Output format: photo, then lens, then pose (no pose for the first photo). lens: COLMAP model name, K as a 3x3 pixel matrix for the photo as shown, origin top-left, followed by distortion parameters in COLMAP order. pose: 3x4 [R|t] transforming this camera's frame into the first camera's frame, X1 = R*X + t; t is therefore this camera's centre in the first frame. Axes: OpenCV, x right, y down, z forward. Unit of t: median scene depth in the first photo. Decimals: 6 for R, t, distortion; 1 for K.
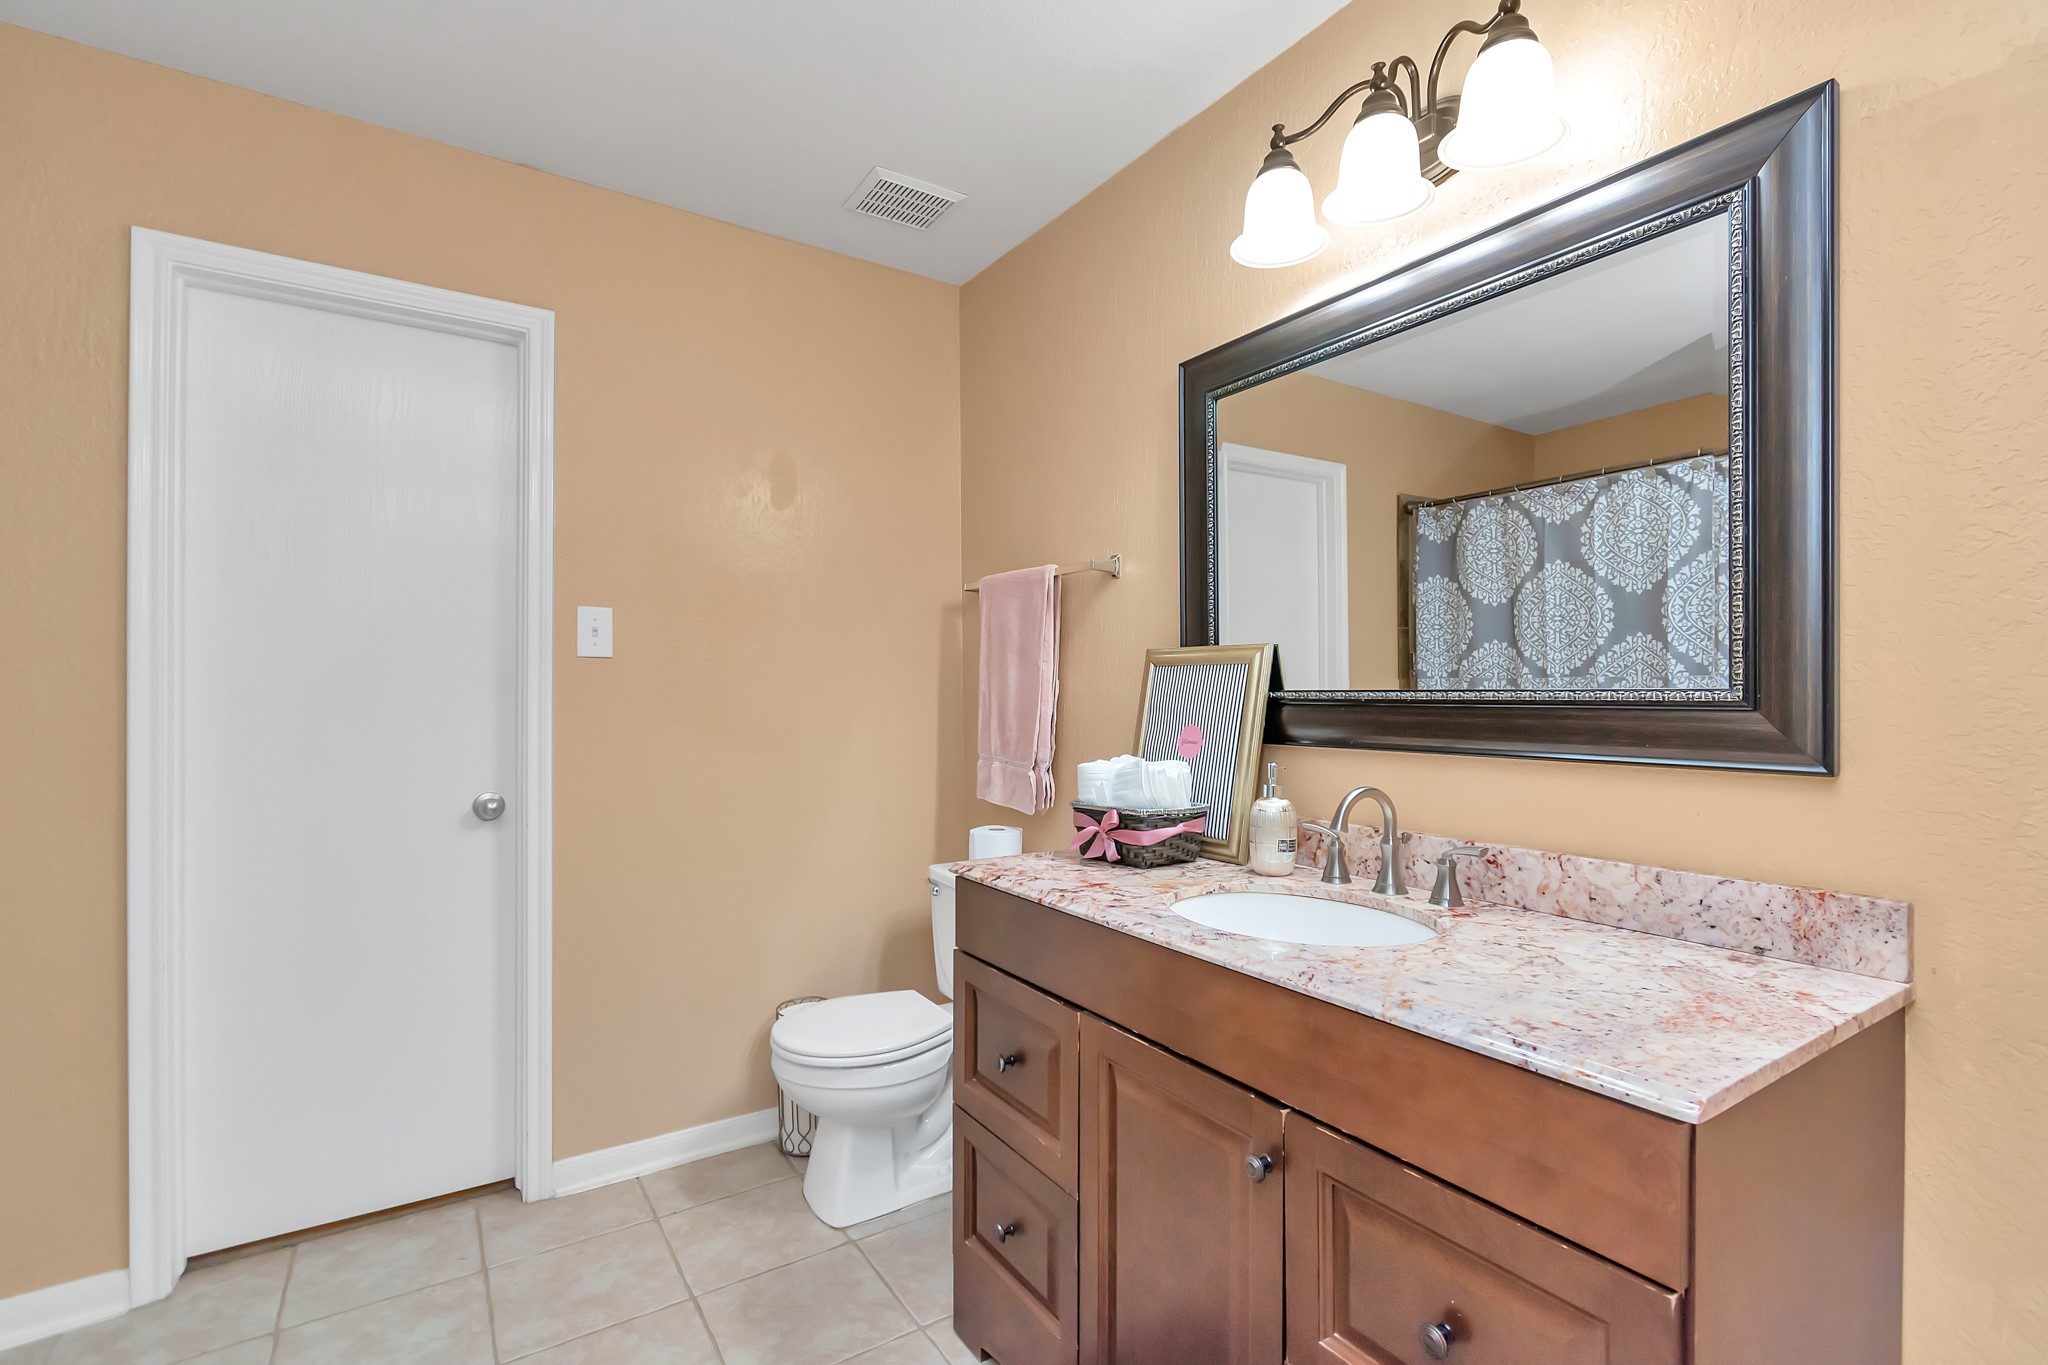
lens RADIAL K [[926.1, 0, 1050.1], [0, 926.1, 693.9], [0, 0, 1]] dist [-0.000737, -0.000067]
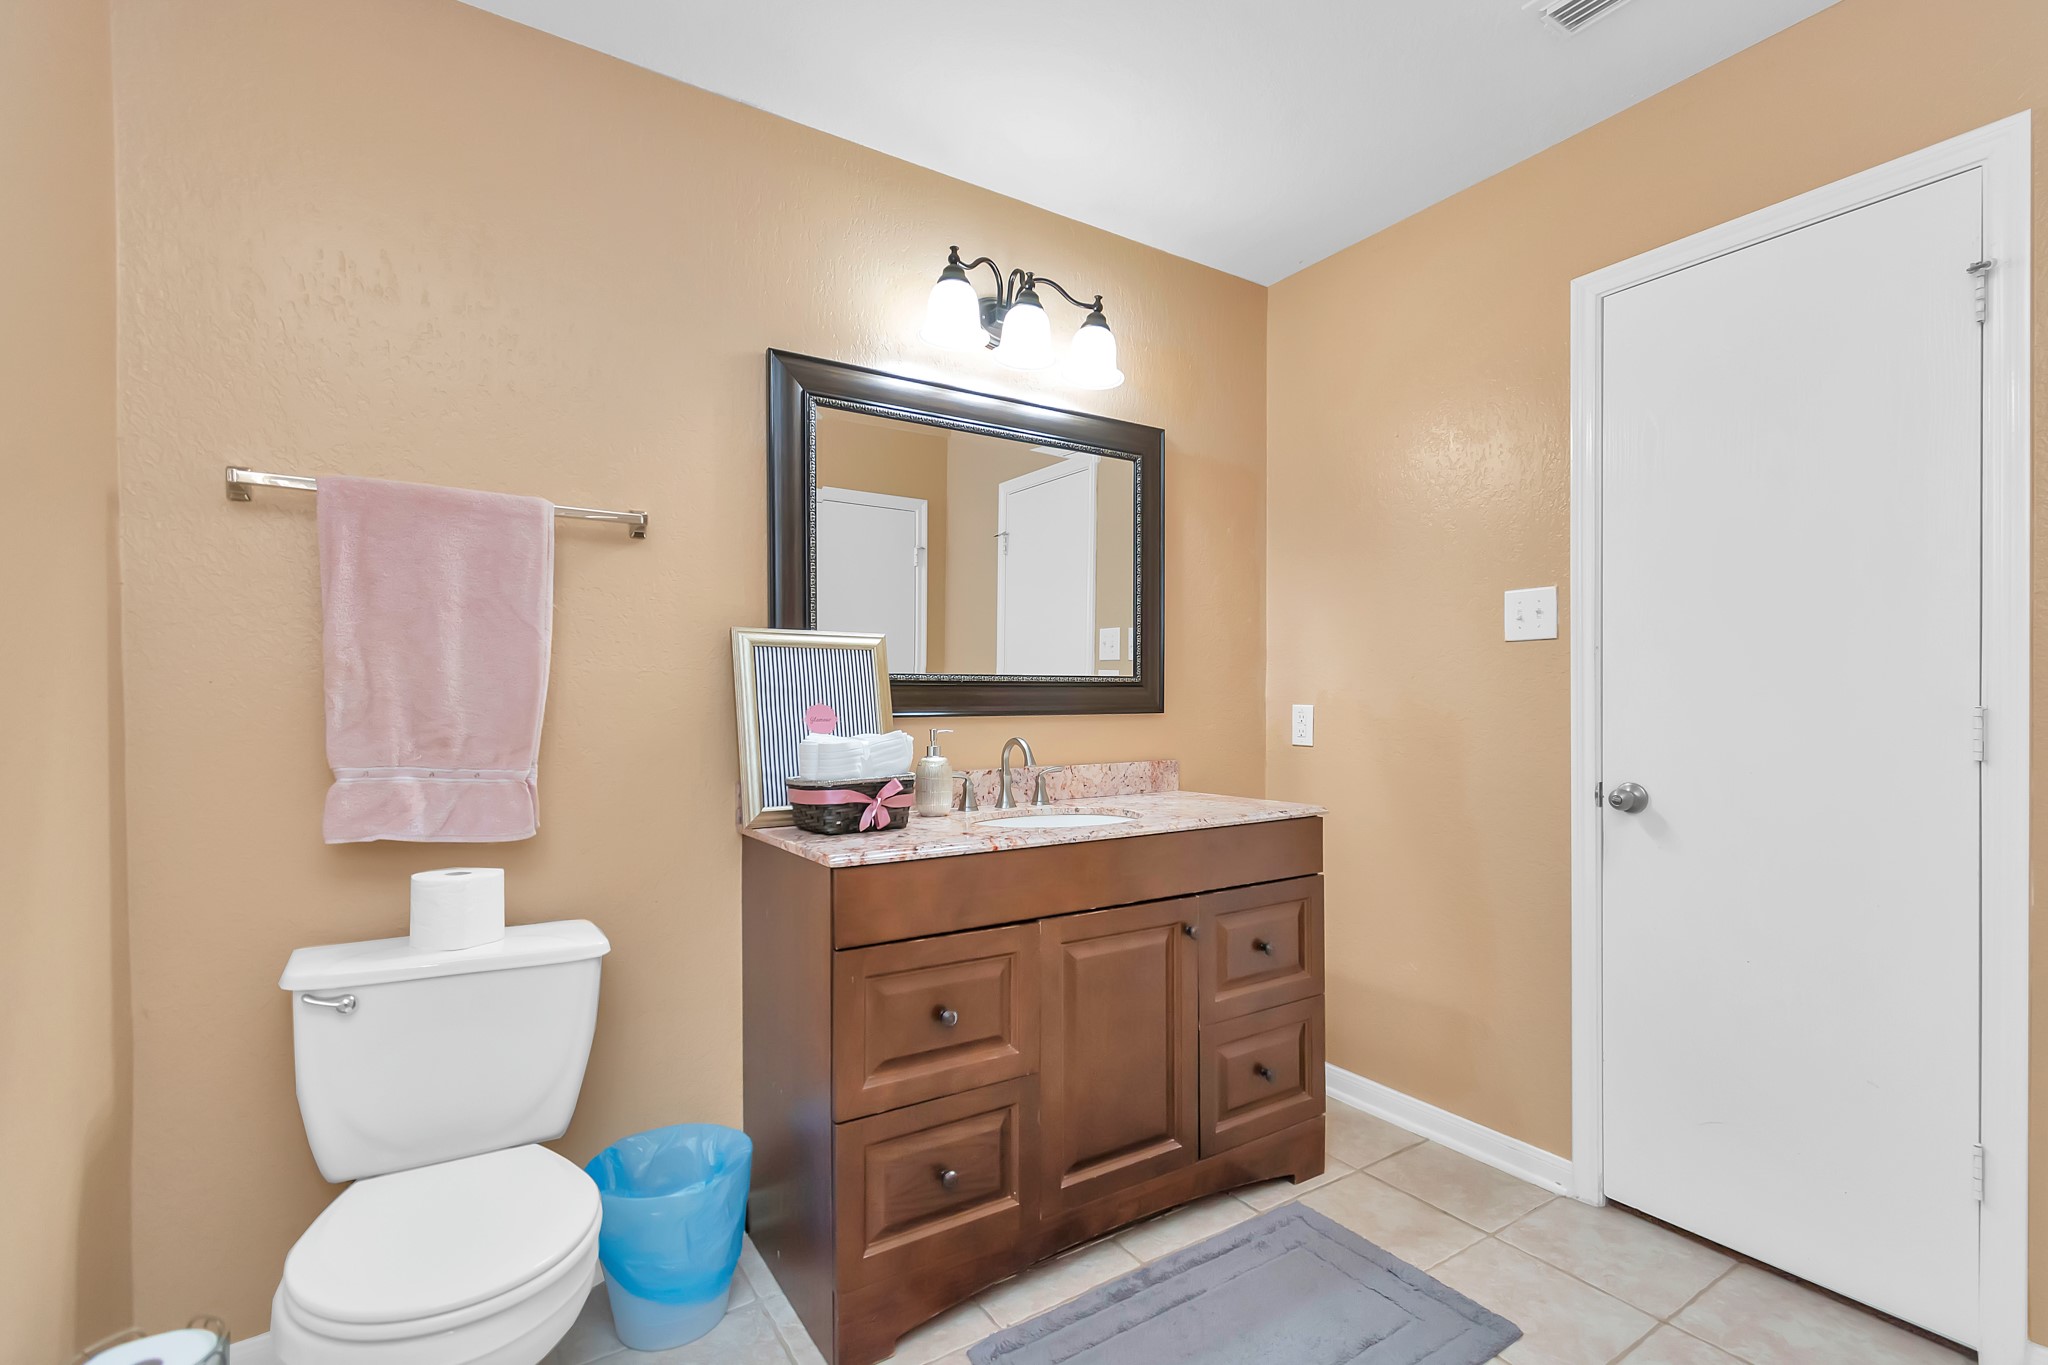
lens RADIAL K [[926.1, 0, 1050.1], [0, 926.1, 693.9], [0, 0, 1]] dist [-0.000737, -0.000067]
pose [[0.004310, 0.009331, 0.999947, -1.150013], [0.003757, 0.999949, -0.009347, 0.042557], [-0.999984, 0.003797, 0.004275, 0.916921]]
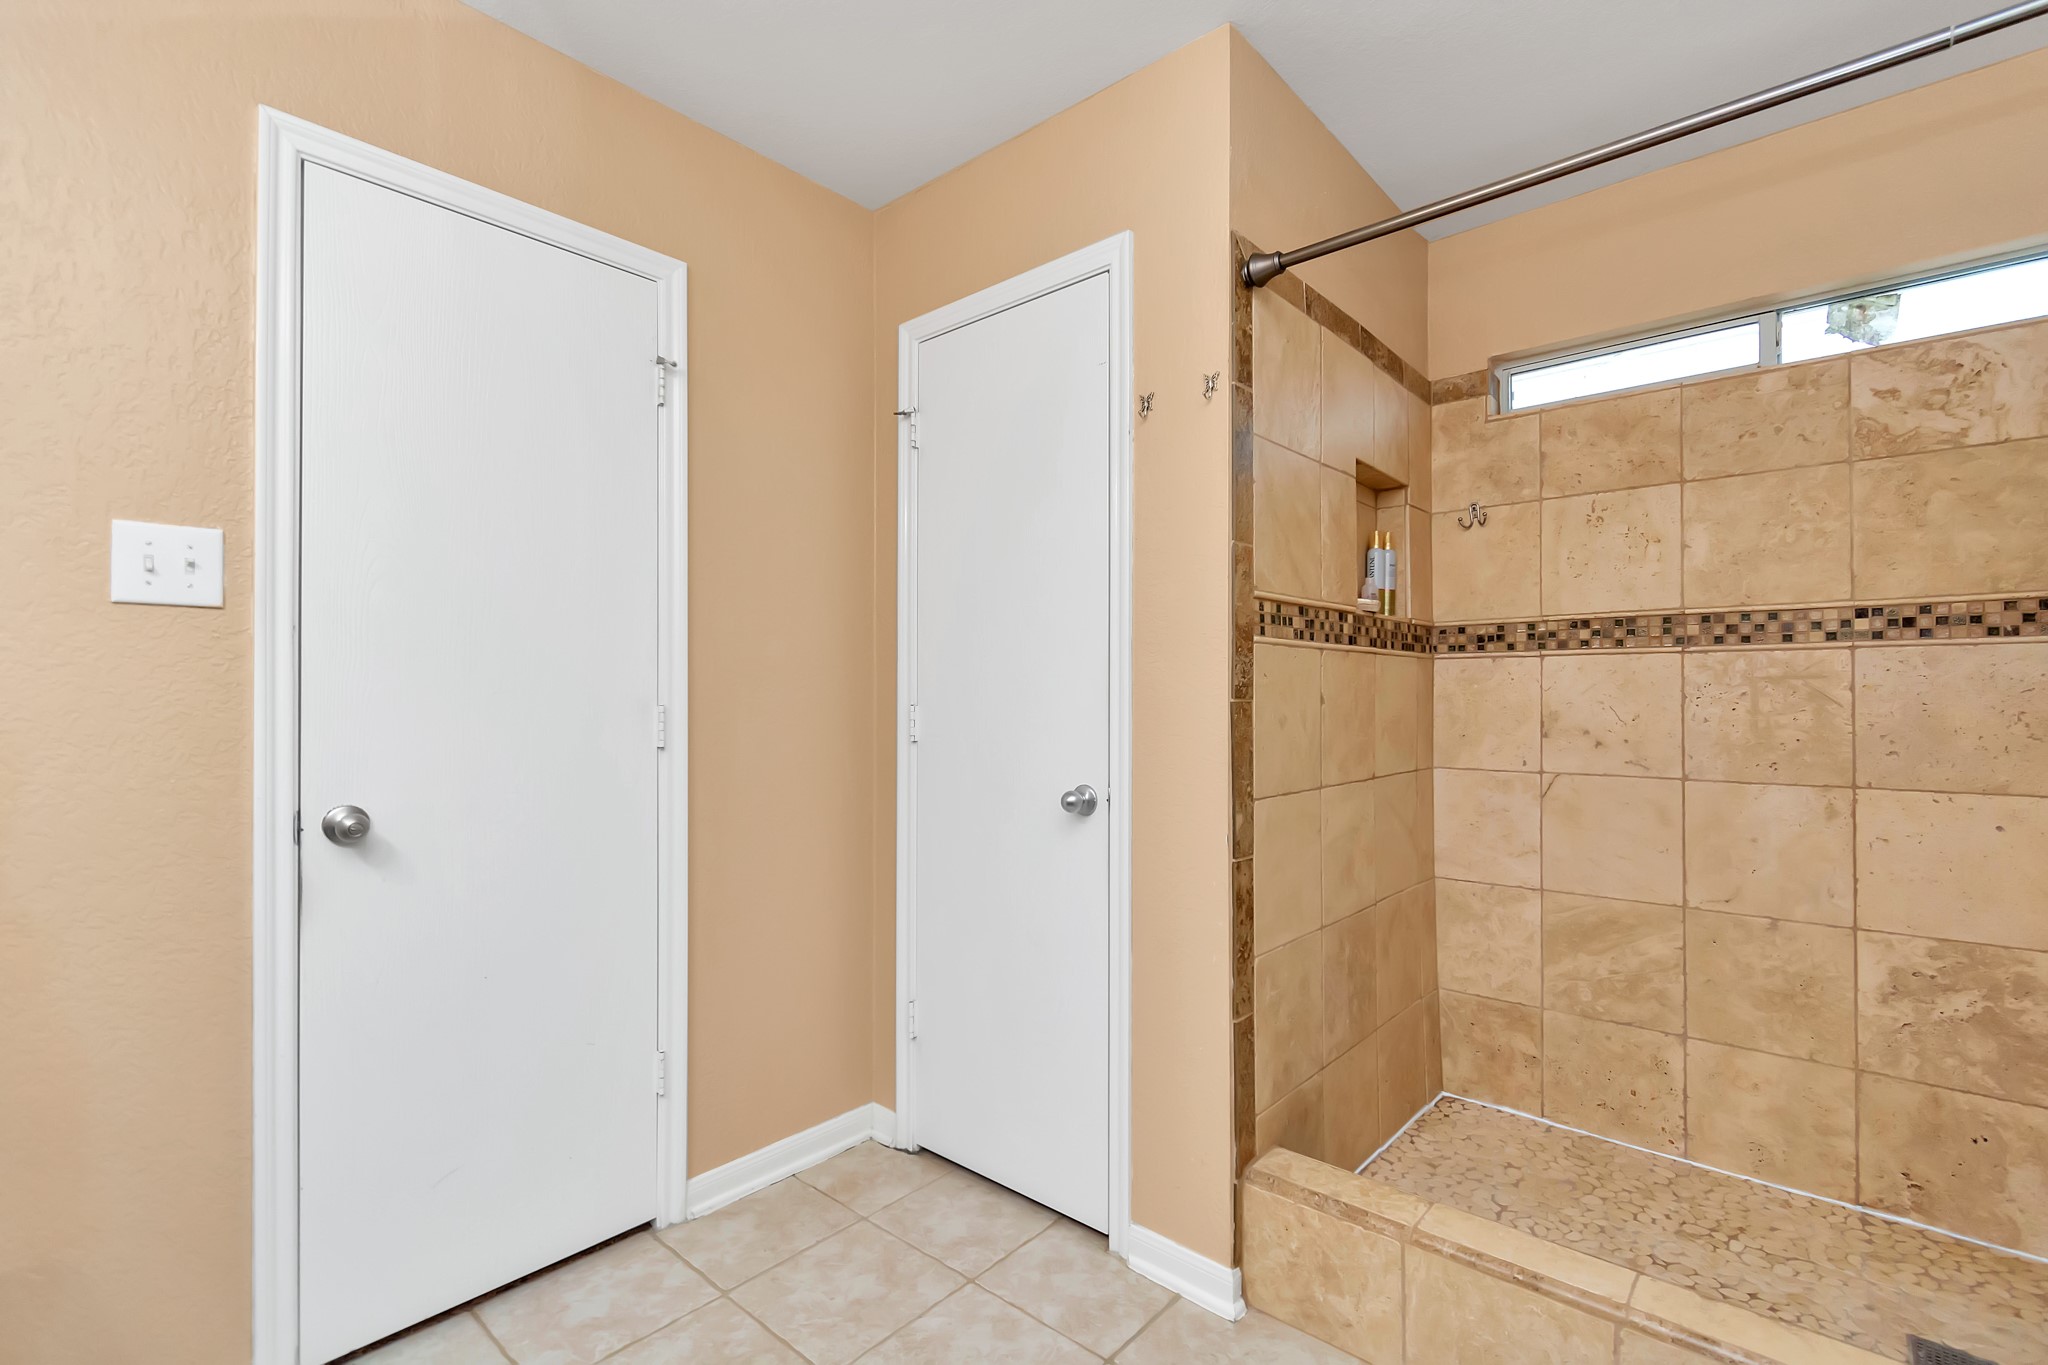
lens RADIAL K [[926.1, 0, 1050.1], [0, 926.1, 693.9], [0, 0, 1]] dist [-0.000737, -0.000067]
pose [[-0.965641, 0.002796, -0.259865, -0.633598], [0.005740, 0.999928, -0.010573, 0.048230], [0.259816, -0.011702, -0.965587, 1.148299]]
